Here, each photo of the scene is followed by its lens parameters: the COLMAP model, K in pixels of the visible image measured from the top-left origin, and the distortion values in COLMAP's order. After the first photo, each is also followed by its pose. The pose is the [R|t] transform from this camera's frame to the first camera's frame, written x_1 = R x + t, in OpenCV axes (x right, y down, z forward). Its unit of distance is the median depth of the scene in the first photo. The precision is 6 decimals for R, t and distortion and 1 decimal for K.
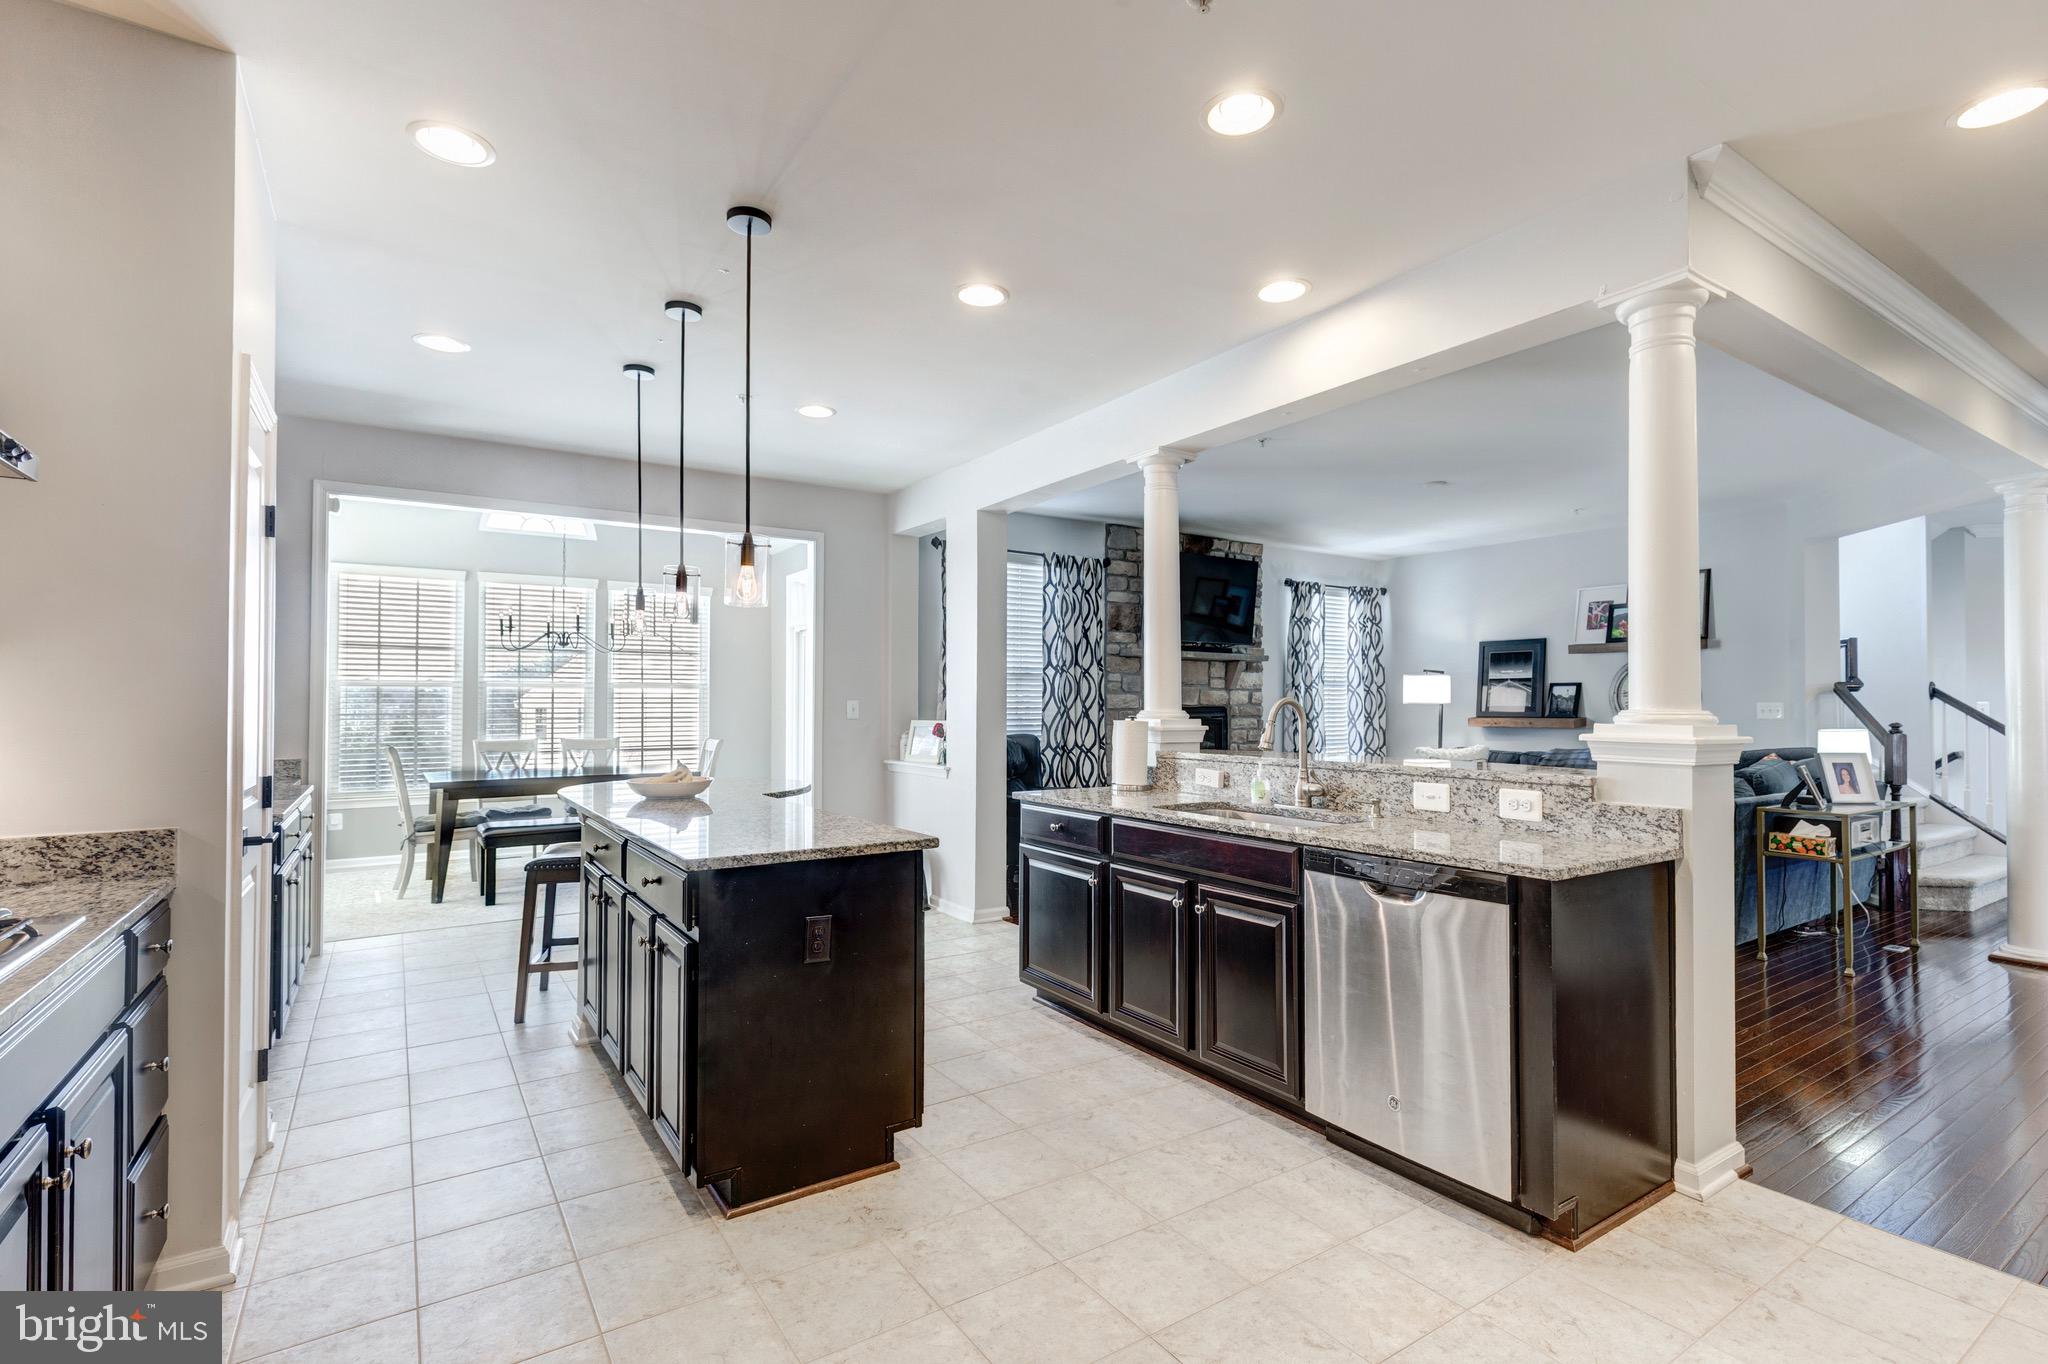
lens RADIAL K [[935.5, 0, 1011.2], [0, 935.5, 684.9], [0, 0, 1]] dist [0.008185, -0.002478]
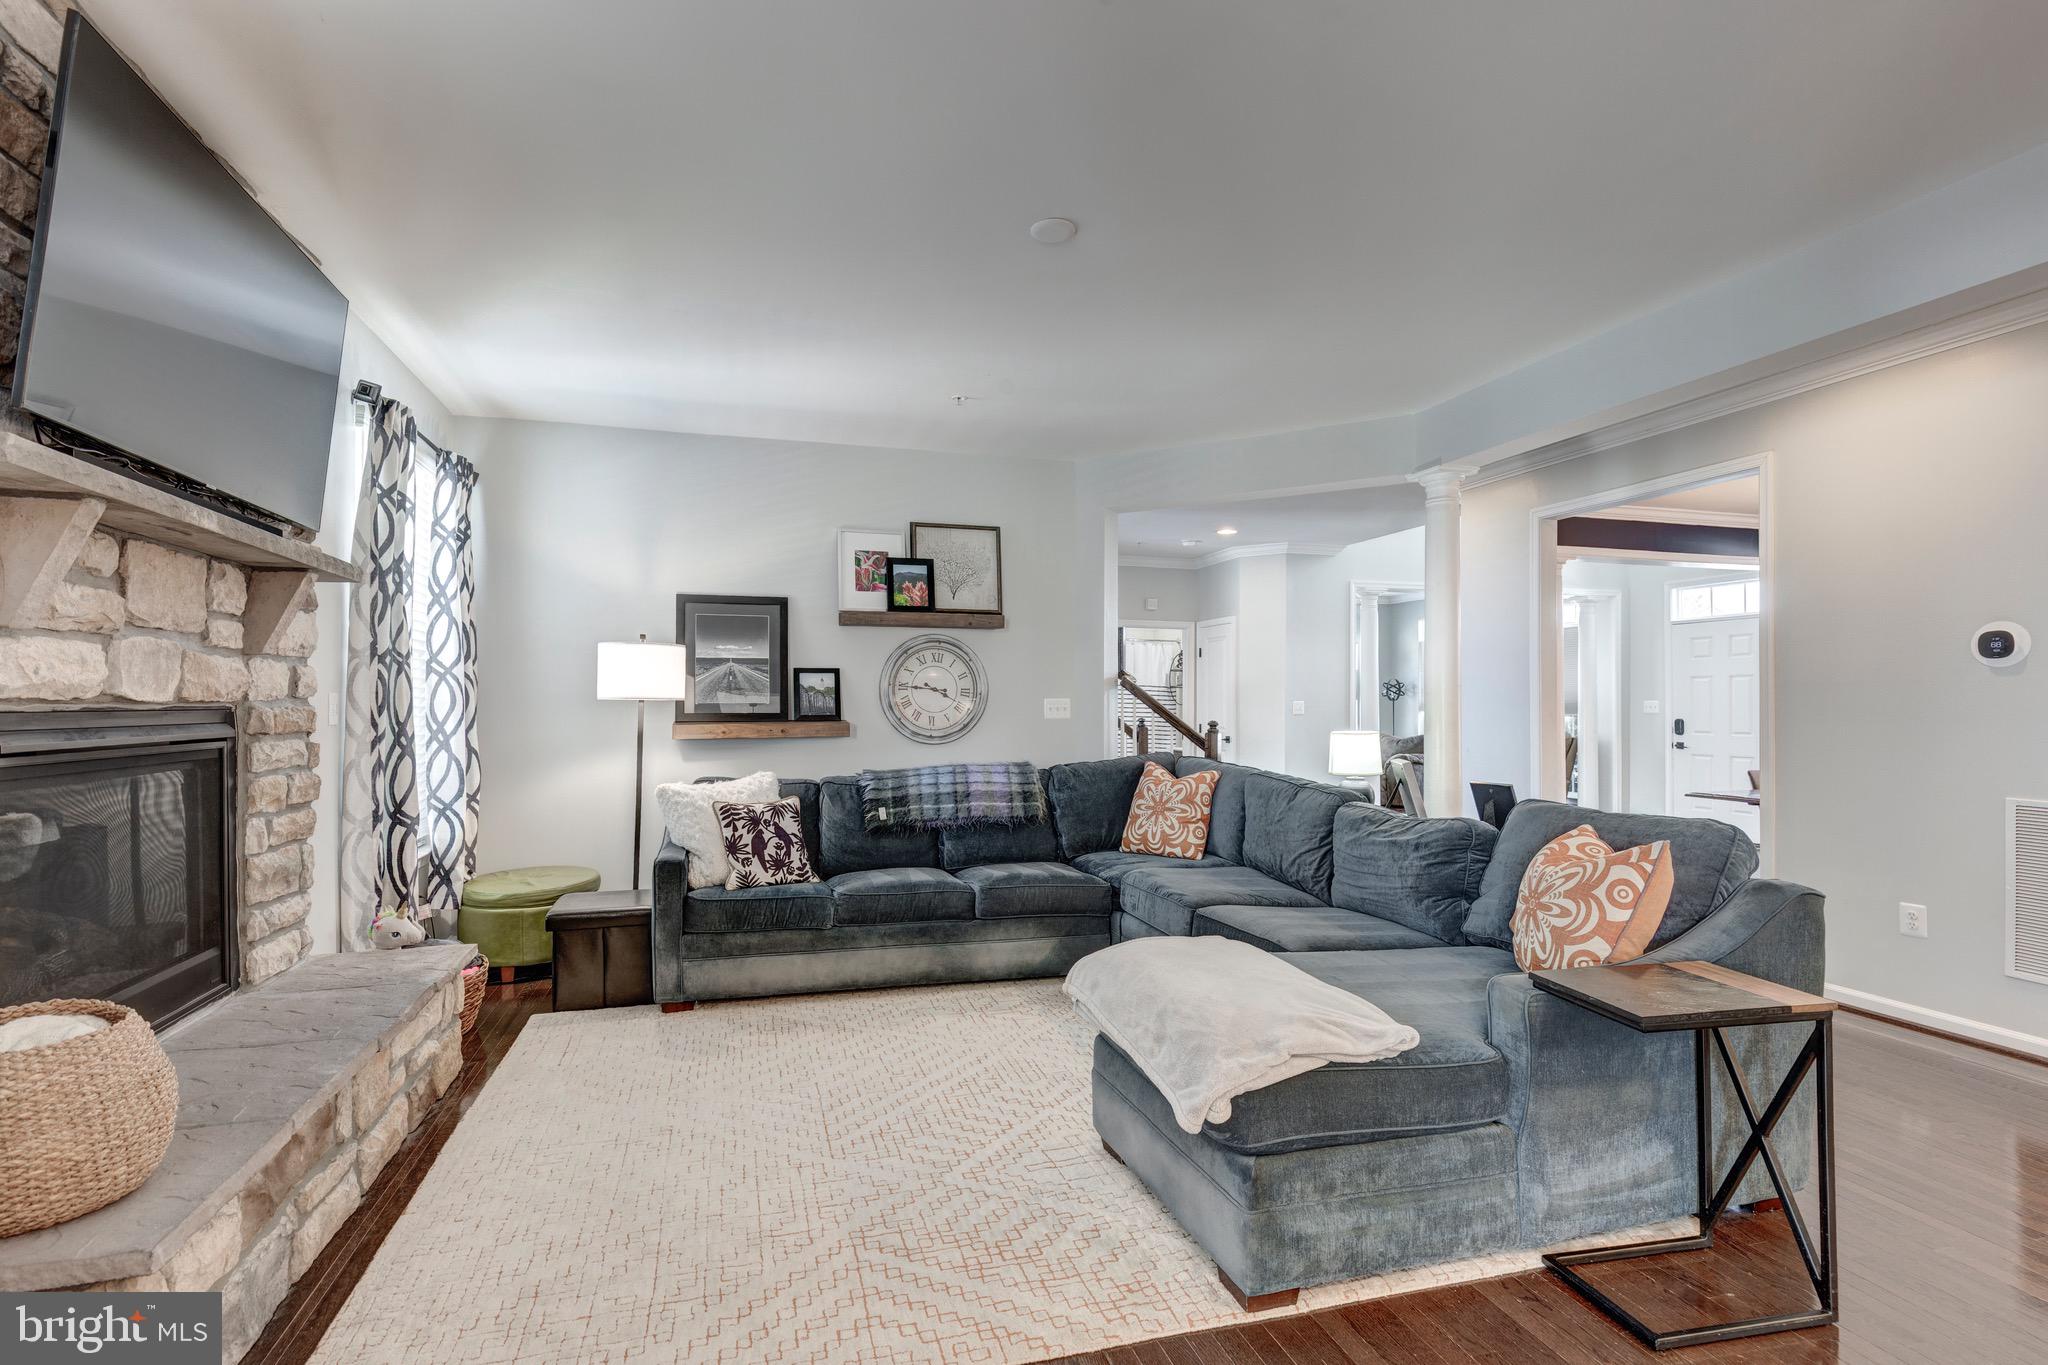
lens RADIAL K [[935.5, 0, 923.0], [0, 935.5, 692.1], [0, 0, 1]] dist [0.008185, -0.002478]
pose [[0.306412, 0.010912, 0.951837, -0.010222], [-0.020388, 0.999780, -0.004898, 0.016330], [-0.951681, -0.017905, 0.306567, 0.733280]]
